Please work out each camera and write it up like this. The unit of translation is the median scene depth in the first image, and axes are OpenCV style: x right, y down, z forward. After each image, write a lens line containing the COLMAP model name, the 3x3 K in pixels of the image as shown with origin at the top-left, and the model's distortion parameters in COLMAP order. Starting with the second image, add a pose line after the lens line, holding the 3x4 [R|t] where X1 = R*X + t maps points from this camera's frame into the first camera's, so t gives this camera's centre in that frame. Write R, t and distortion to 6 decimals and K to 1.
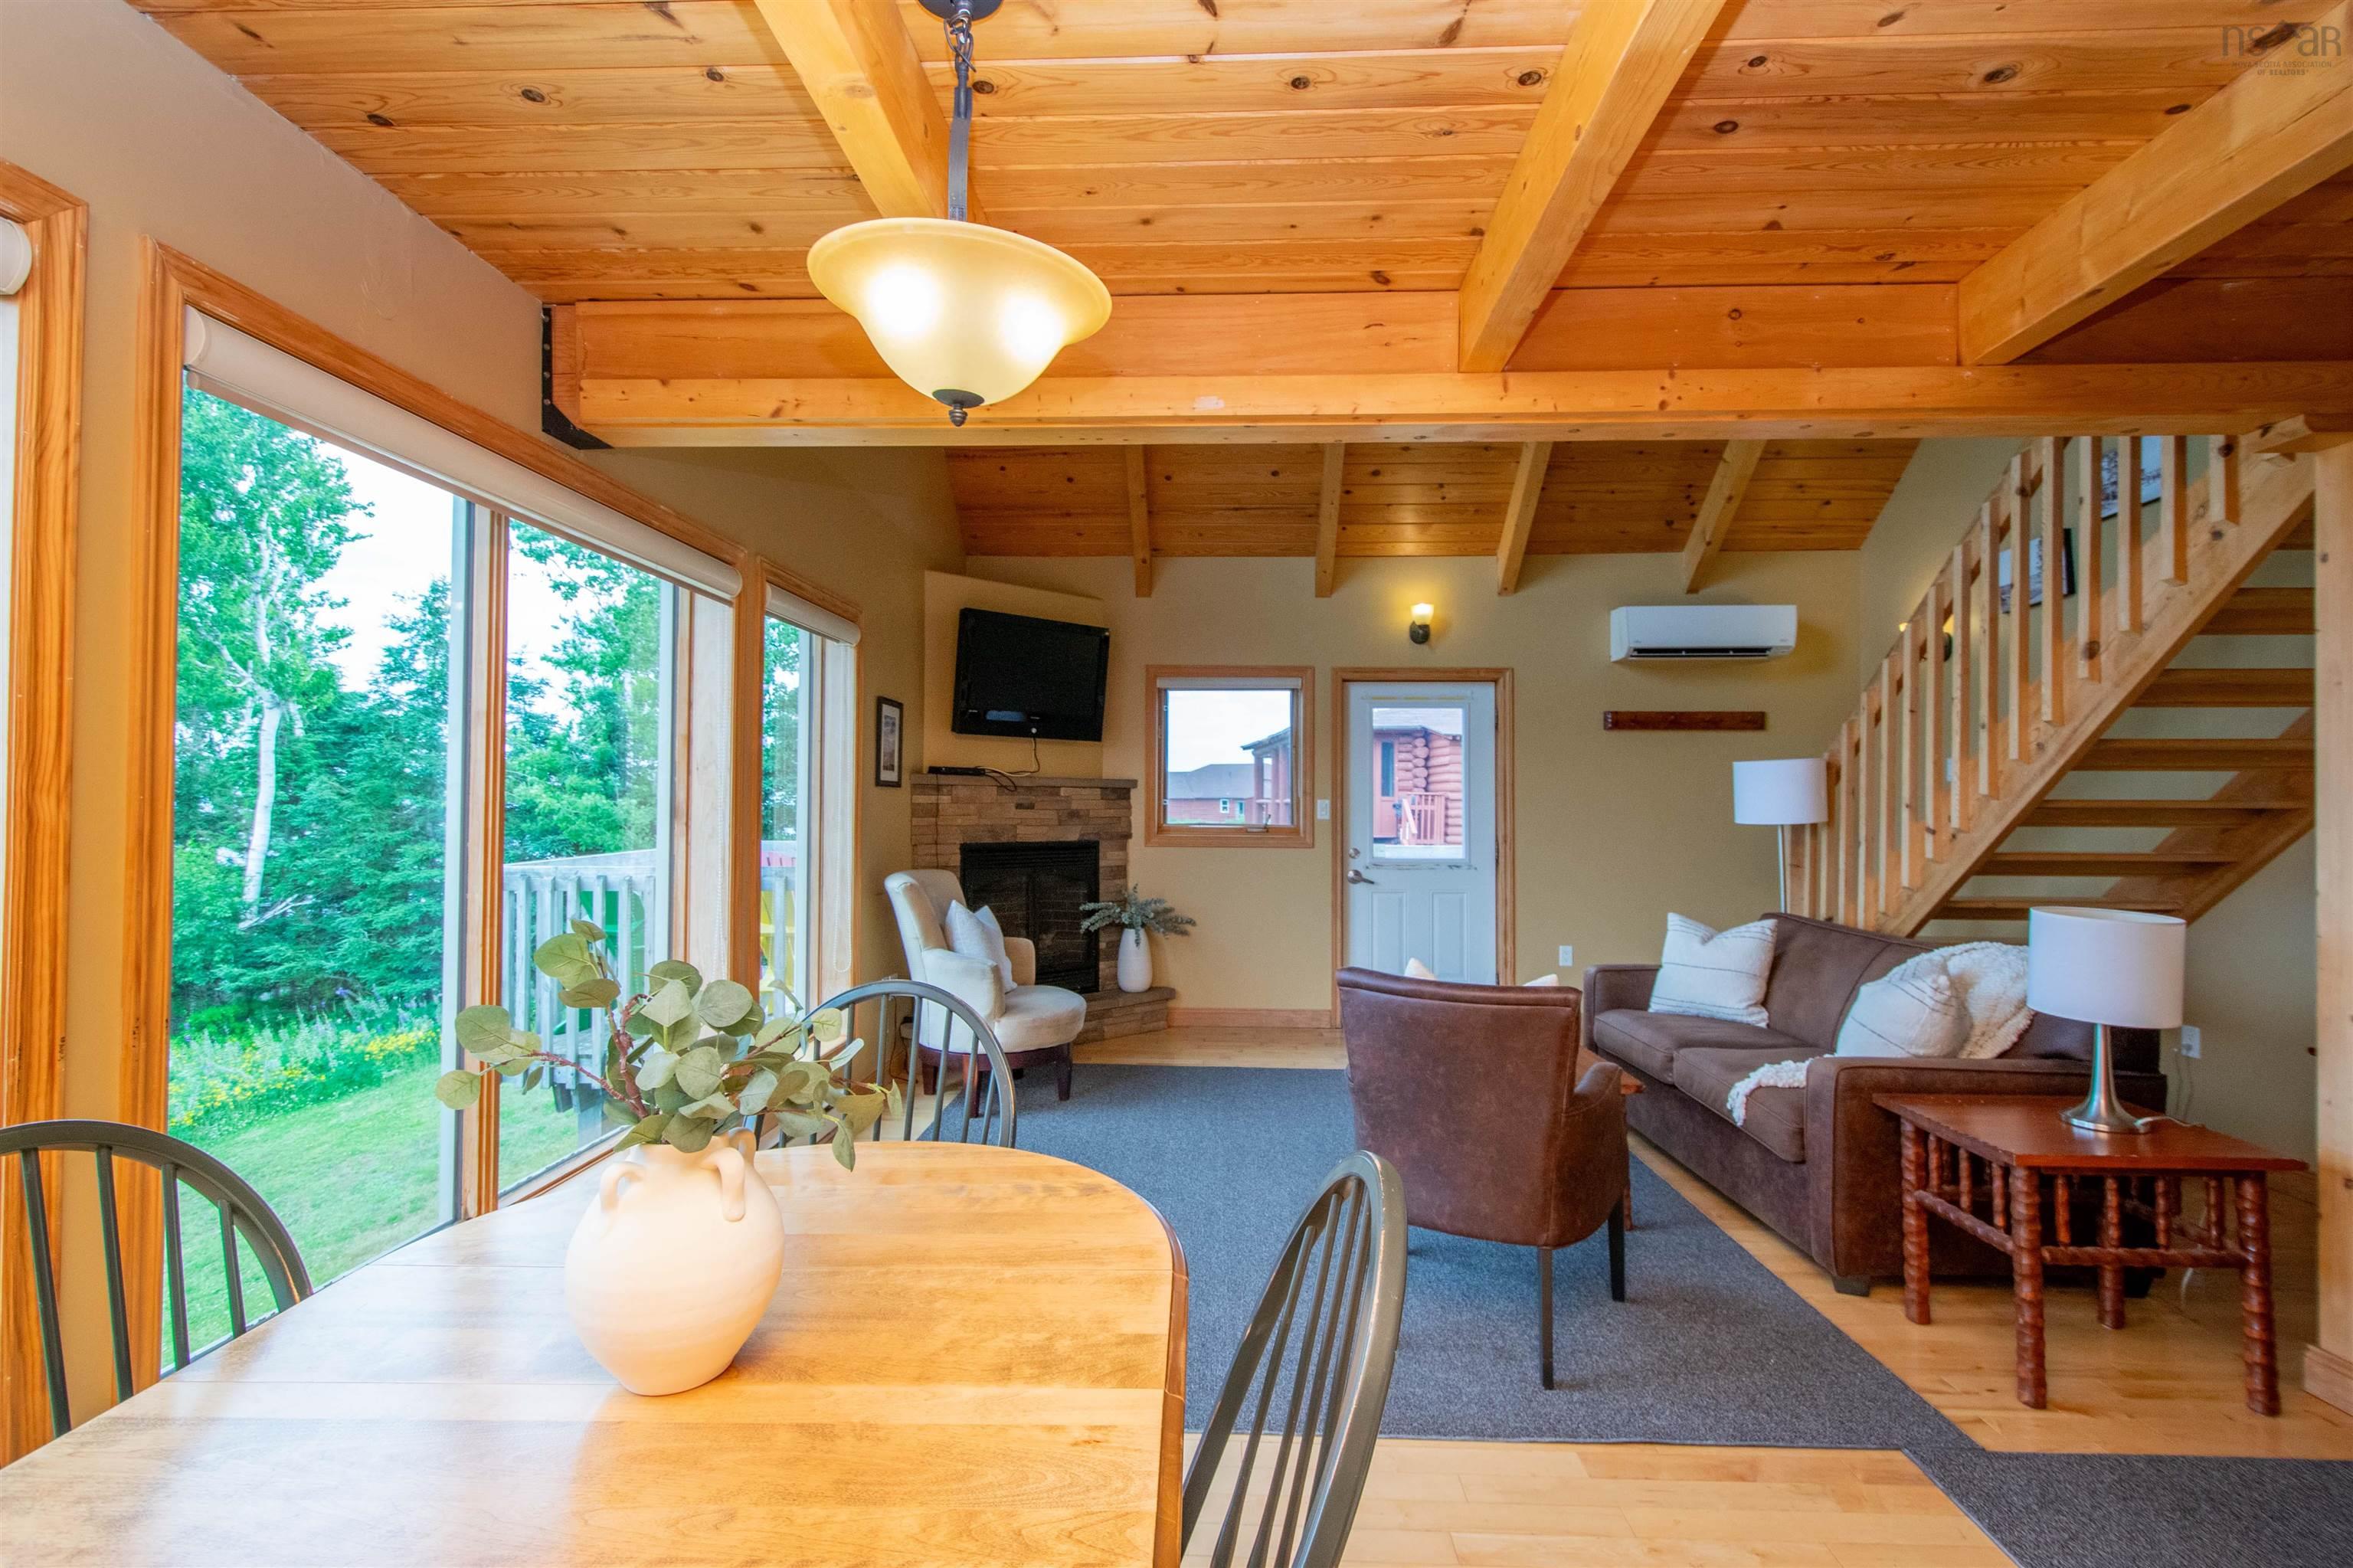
lens RADIAL K [[1034.8, 0, 1186.9], [0, 1034.8, 797.0], [0, 0, 1]] dist [0.002316, -0.000737]
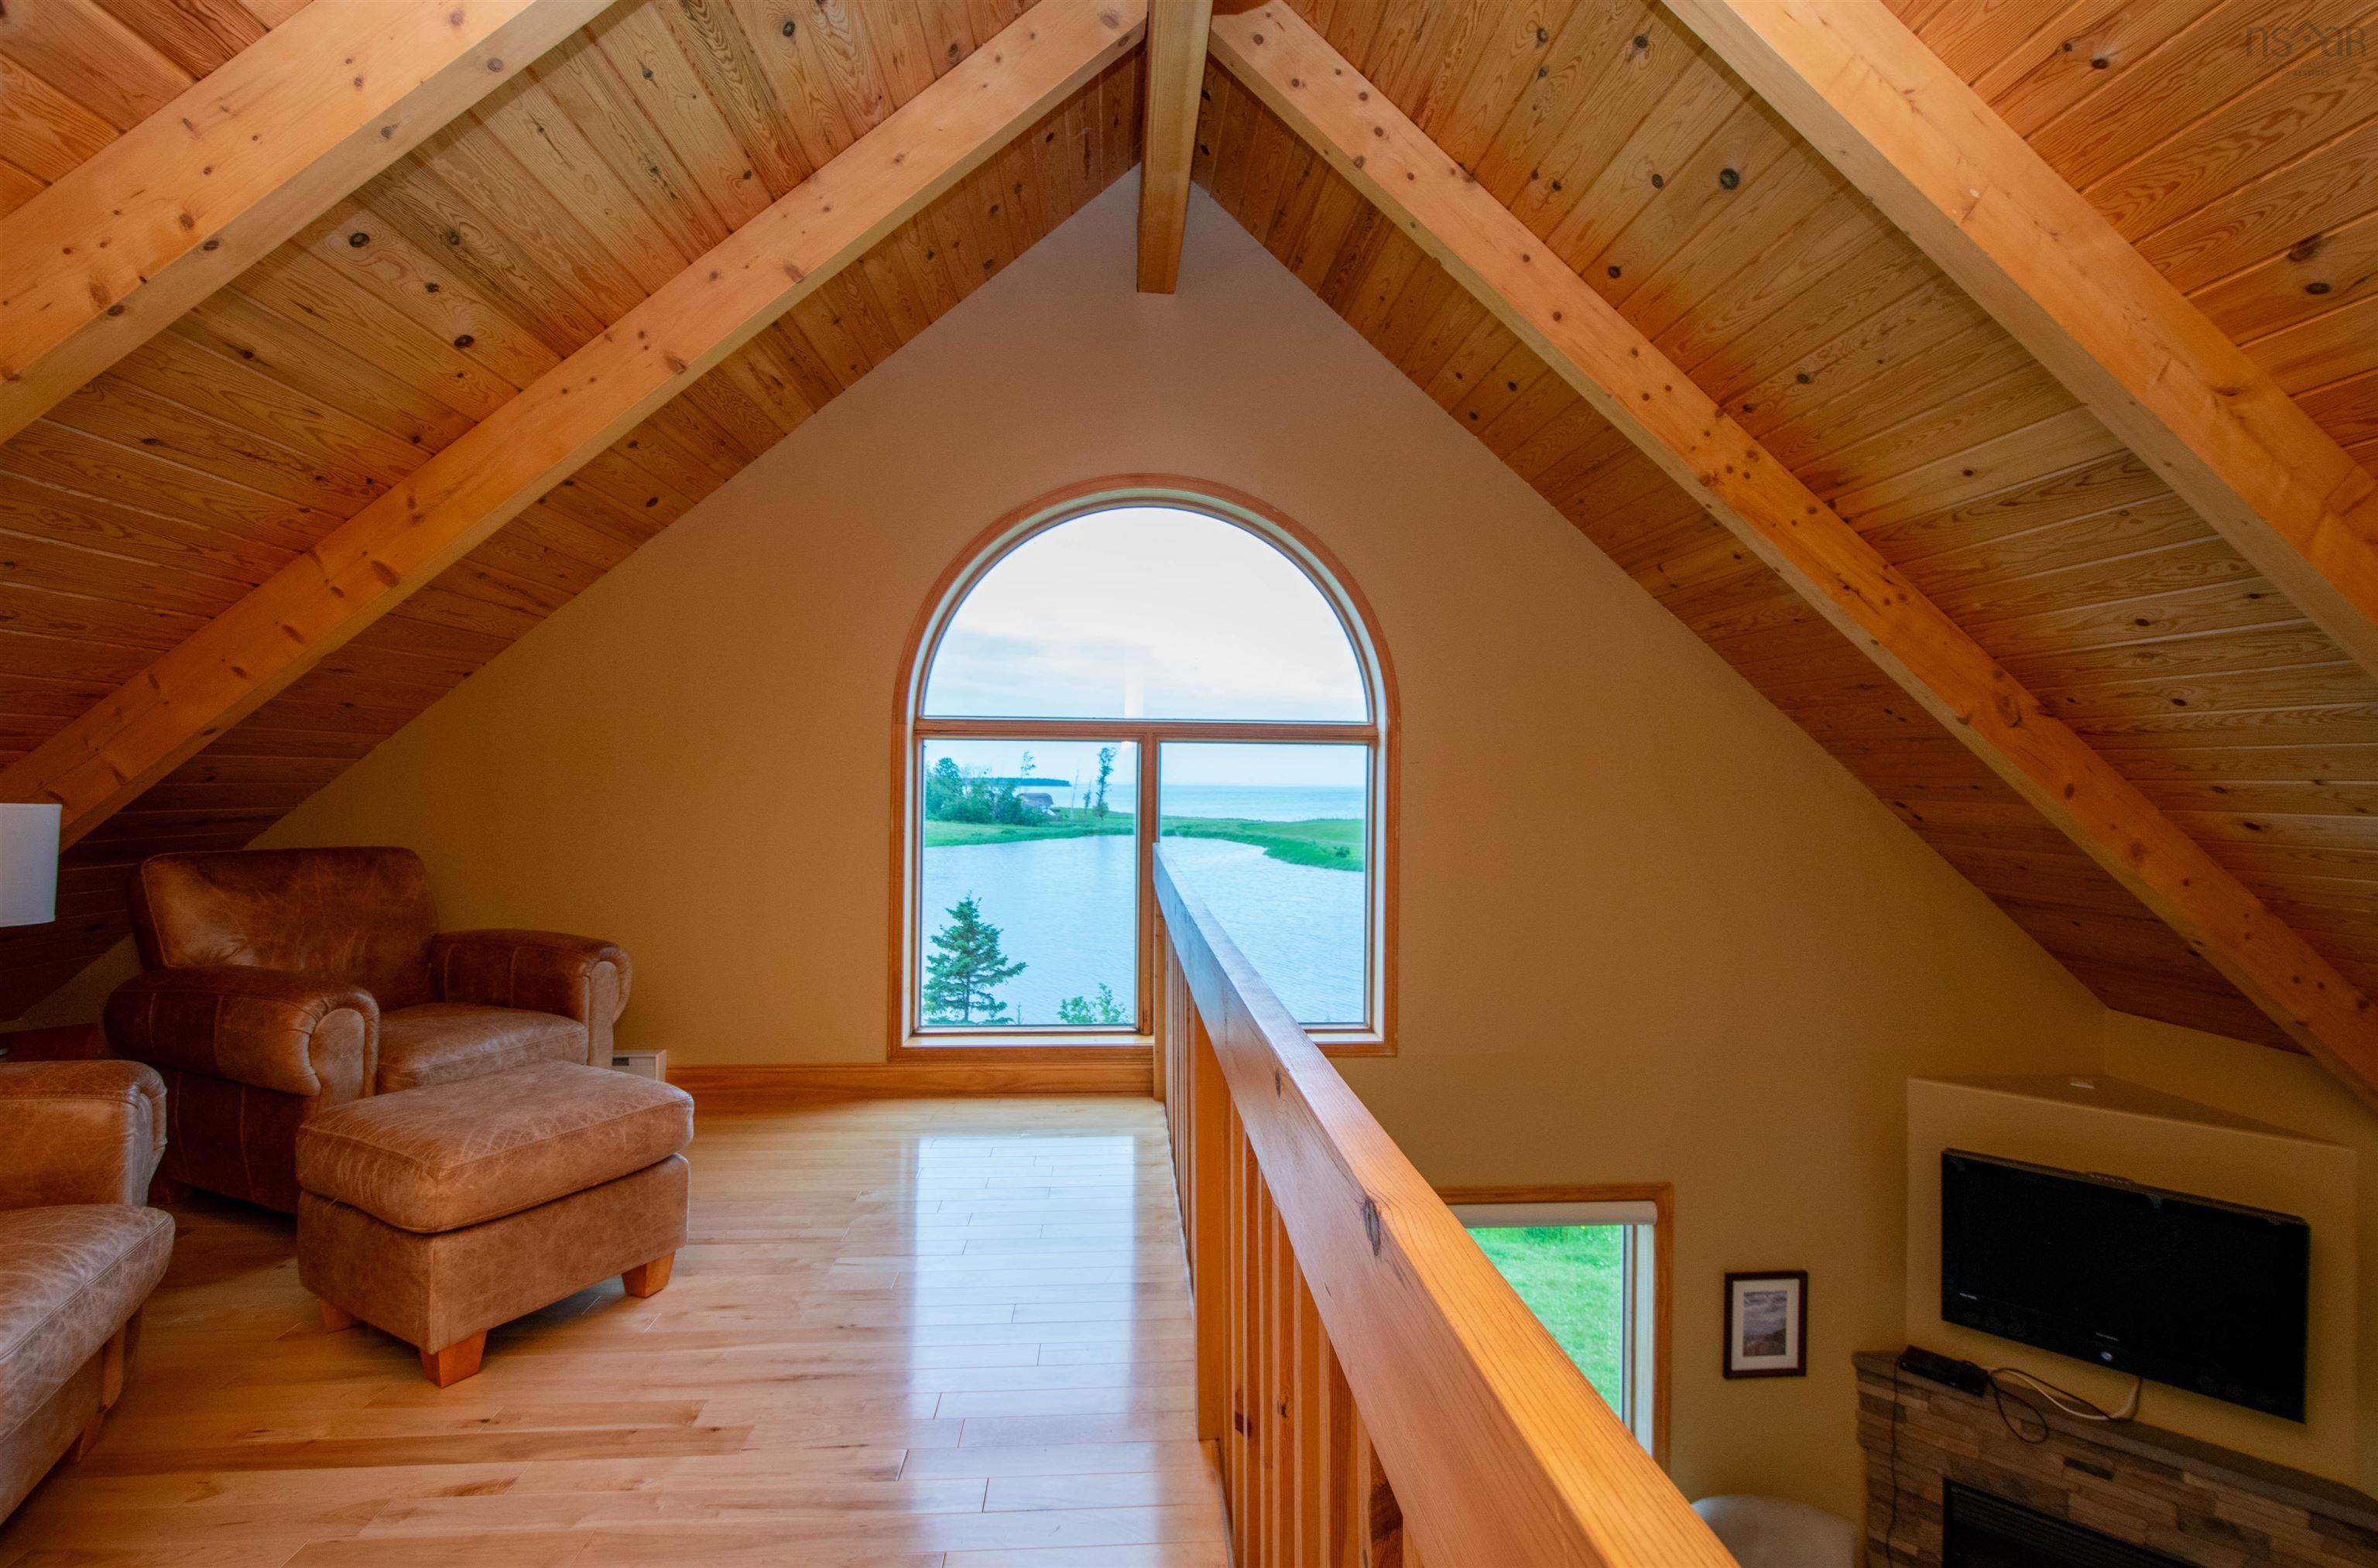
lens RADIAL K [[1045.7, 0, 1186.0], [0, 1045.7, 774.7], [0, 0, 1]] dist [0.002316, -0.000737]
pose [[0.100922, -0.009429, -0.994850, 0.450348], [0.002964, 0.999953, -0.009177, -0.429963], [0.994890, -0.002022, 0.100946, 0.390997]]
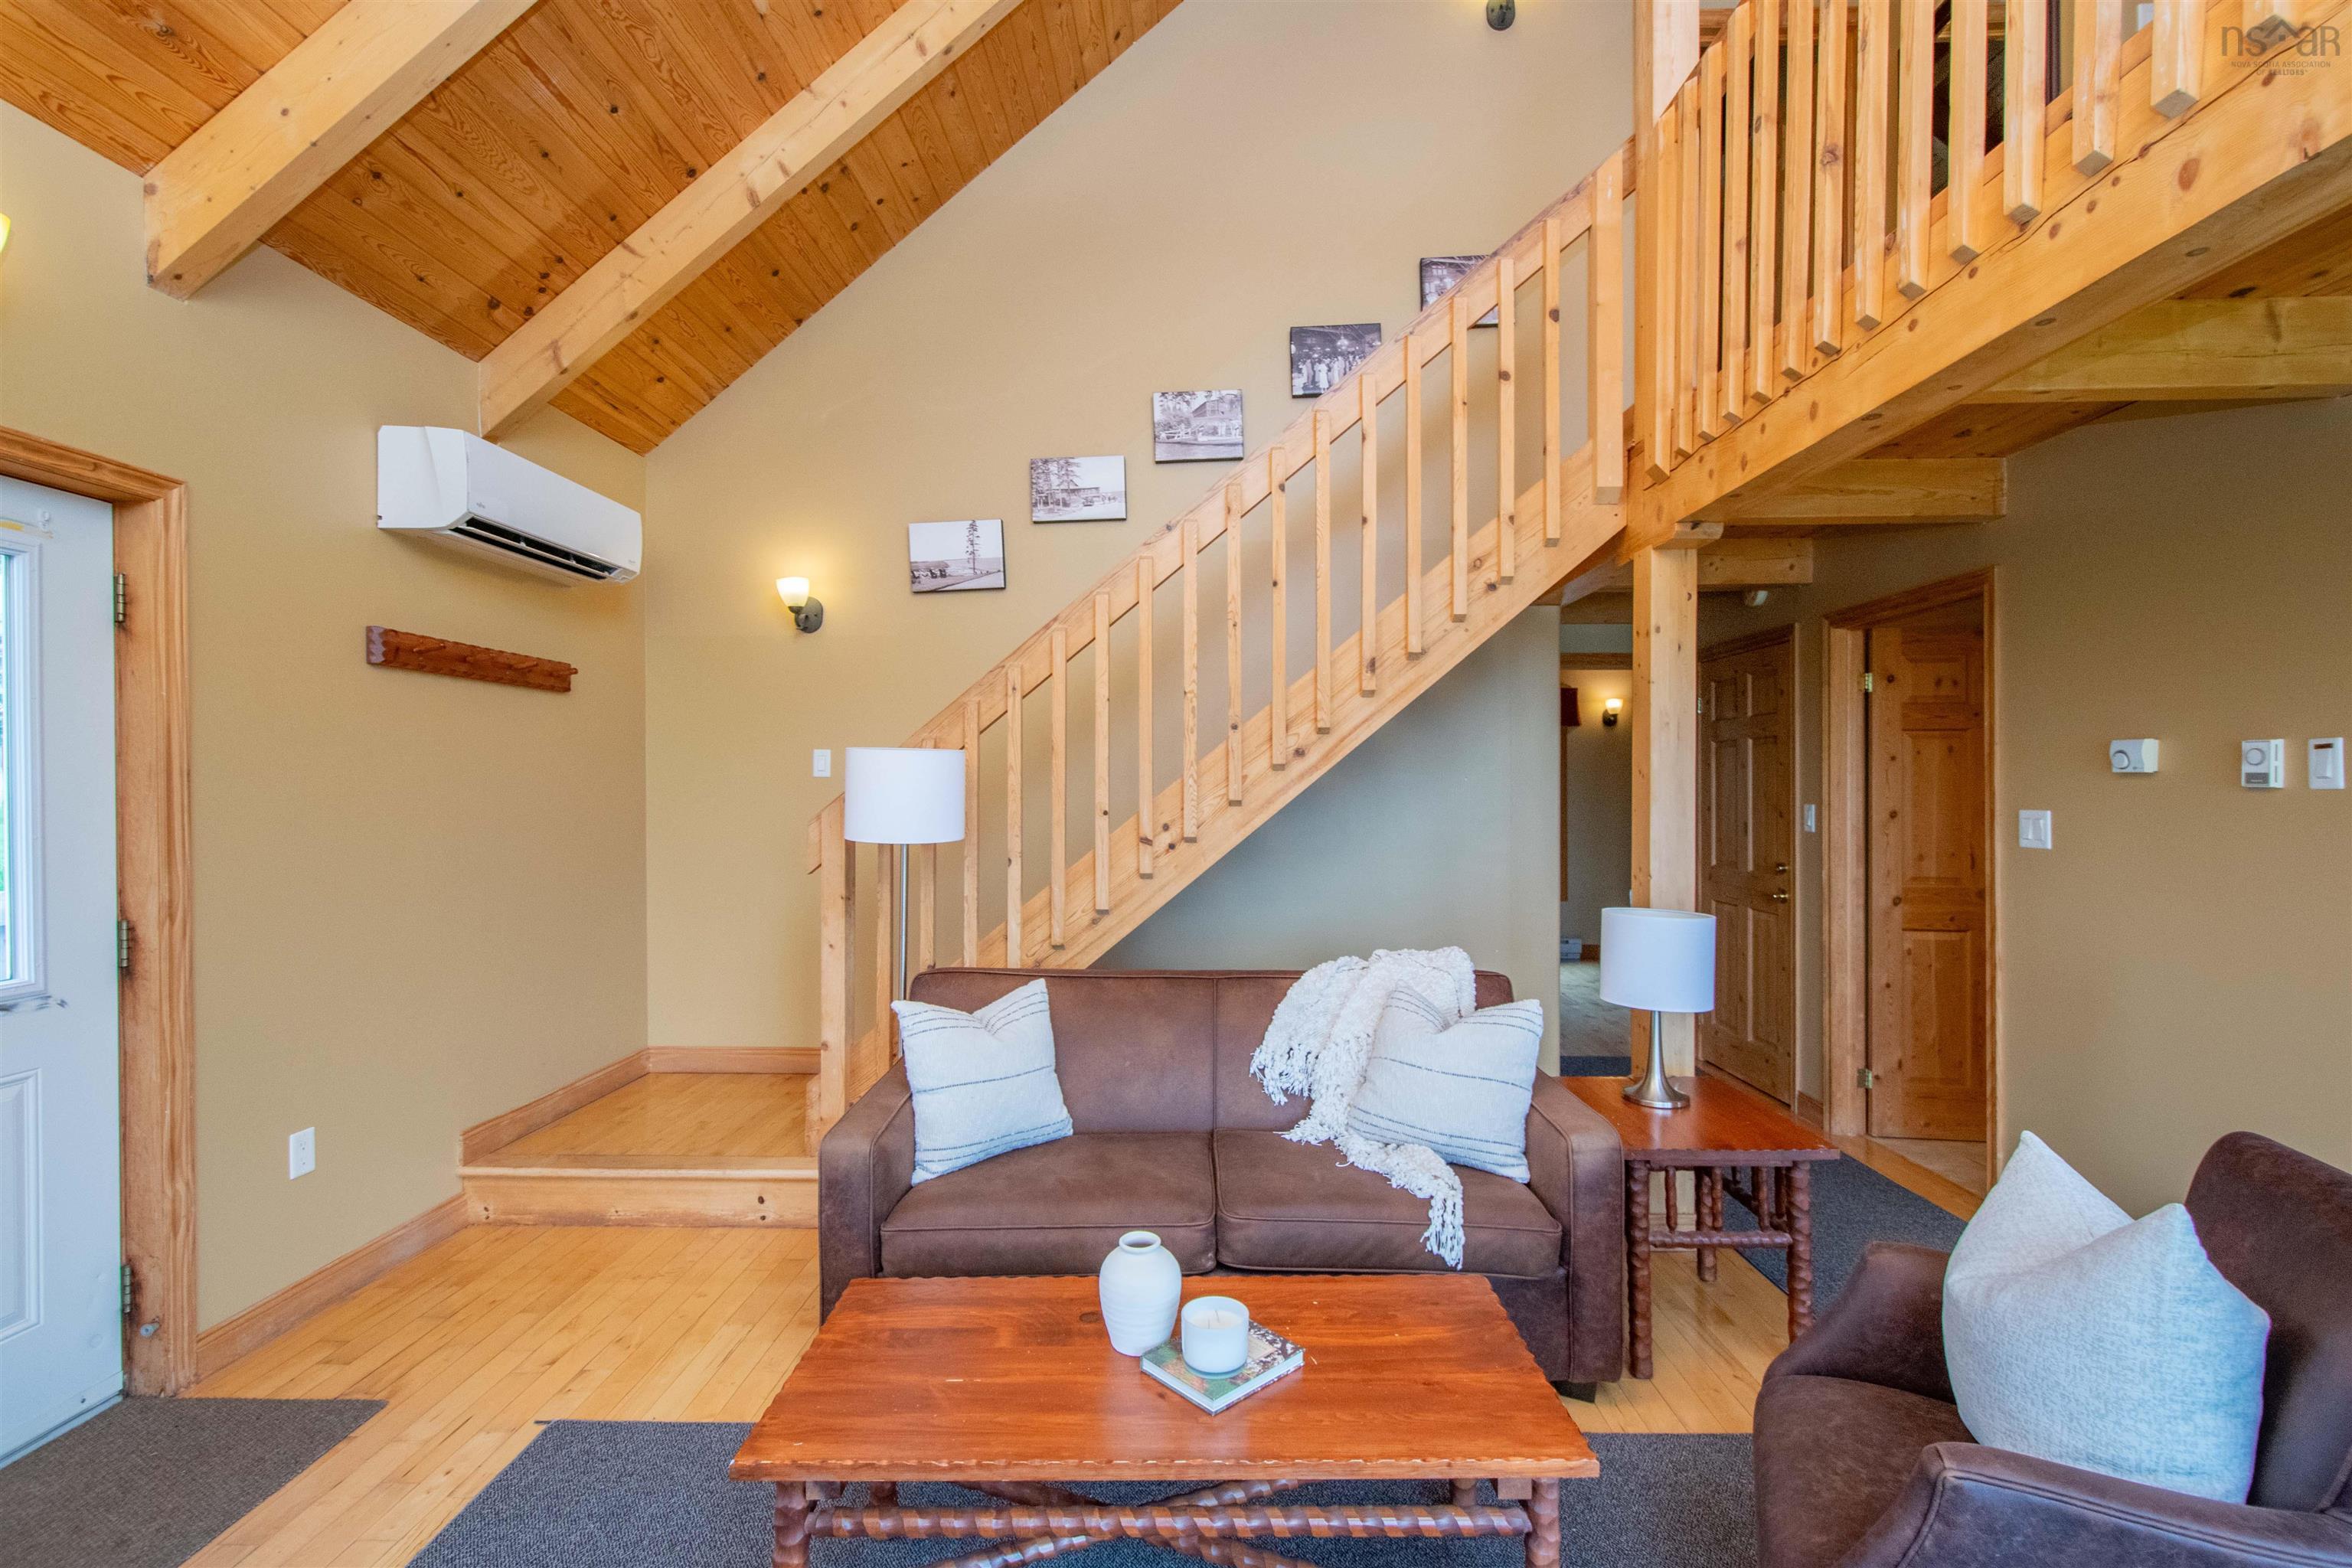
lens RADIAL K [[1034.4, 0, 1187.8], [0, 1034.4, 791.6], [0, 0, 1]] dist [0.002316, -0.000737]
pose [[-0.009450, -0.009421, 0.999911, -0.103241], [-0.006132, 0.999937, 0.009364, -0.012271], [-0.999937, -0.006043, -0.009507, 0.686411]]
